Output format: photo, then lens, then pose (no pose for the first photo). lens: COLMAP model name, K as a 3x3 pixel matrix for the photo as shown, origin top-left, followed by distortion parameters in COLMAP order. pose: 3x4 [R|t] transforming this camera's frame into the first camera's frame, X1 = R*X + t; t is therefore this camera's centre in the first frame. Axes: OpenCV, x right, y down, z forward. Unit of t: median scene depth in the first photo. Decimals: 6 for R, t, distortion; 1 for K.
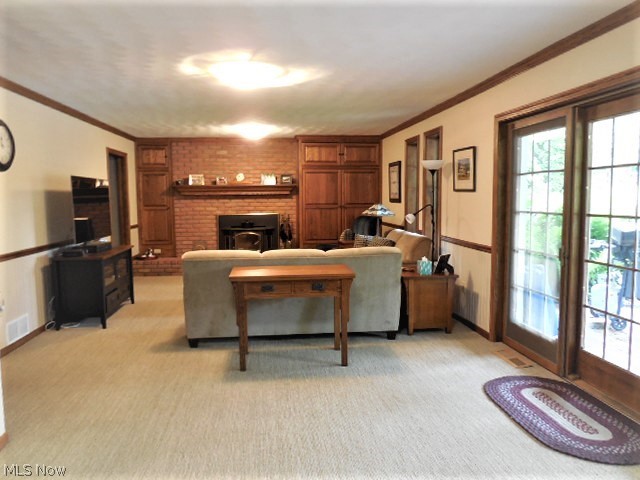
lens RADIAL K [[477.7, 0, 320.0], [0, 477.7, 240.0], [0, 0, 1]] dist [-0.002049, 0.000030]
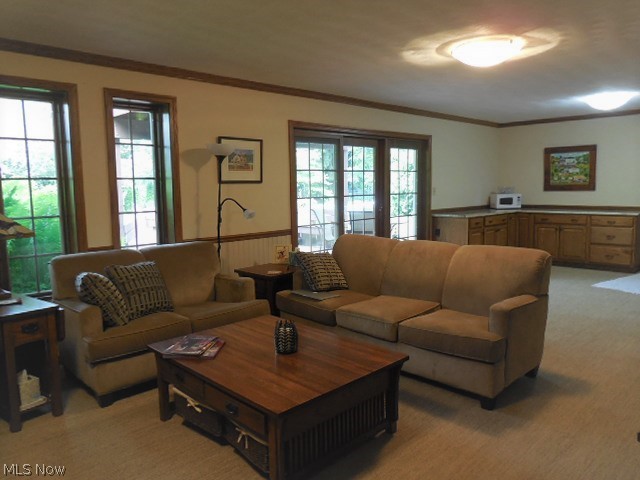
lens RADIAL K [[477.7, 0, 320.0], [0, 477.7, 240.0], [0, 0, 1]] dist [-0.002049, 0.000030]
pose [[-0.617447, -0.082163, 0.782310, -0.591990], [0.095884, 0.979252, 0.178525, -0.154500], [-0.780747, 0.185241, -0.596758, 1.557498]]
